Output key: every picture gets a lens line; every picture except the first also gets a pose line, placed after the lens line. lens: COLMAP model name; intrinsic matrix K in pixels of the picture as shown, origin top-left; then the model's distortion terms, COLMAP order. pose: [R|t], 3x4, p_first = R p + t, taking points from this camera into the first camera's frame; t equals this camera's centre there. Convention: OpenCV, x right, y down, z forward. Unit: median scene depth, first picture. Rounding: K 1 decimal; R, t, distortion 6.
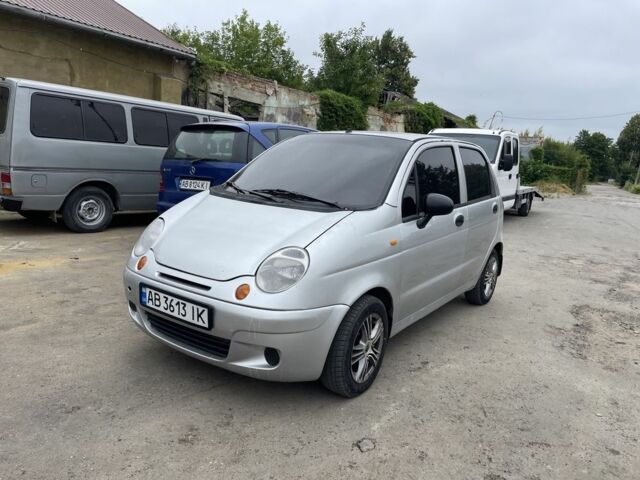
lens RADIAL K [[482.0, 0, 320.7], [0, 482.0, 239.5], [0, 0, 1]] dist [0.059281, -0.060533]
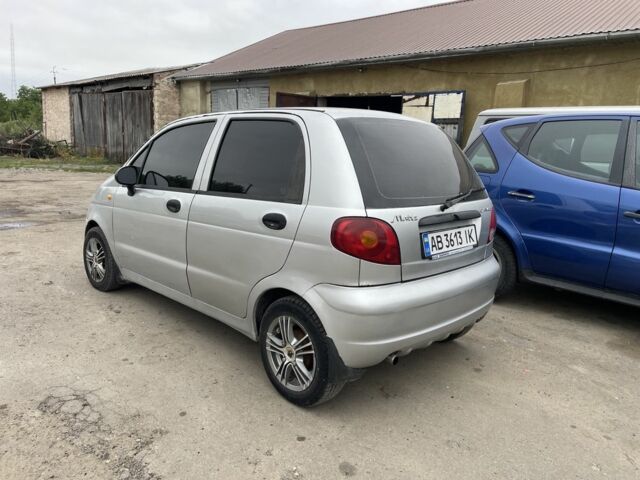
lens RADIAL K [[482.0, 0, 317.3], [0, 482.0, 237.5], [0, 0, 1]] dist [0.059281, -0.060533]
pose [[-0.166291, 0.106213, -0.980340, 1.120899], [-0.229316, 0.962760, 0.143206, -0.170854], [0.959042, 0.248621, -0.135742, 1.404002]]
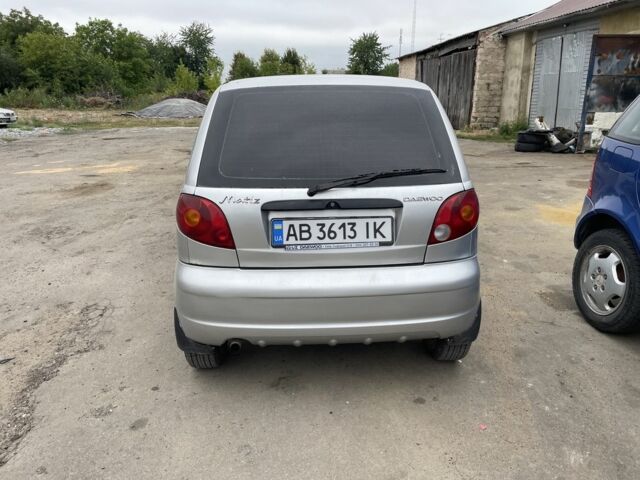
lens RADIAL K [[482.0, 0, 323.1], [0, 482.0, 239.8], [0, 0, 1]] dist [0.059281, -0.060533]
pose [[-0.779898, 0.111454, -0.615903, 0.754174], [-0.159245, 0.916304, 0.367461, -0.320974], [0.605310, 0.384662, -0.696875, 1.921235]]
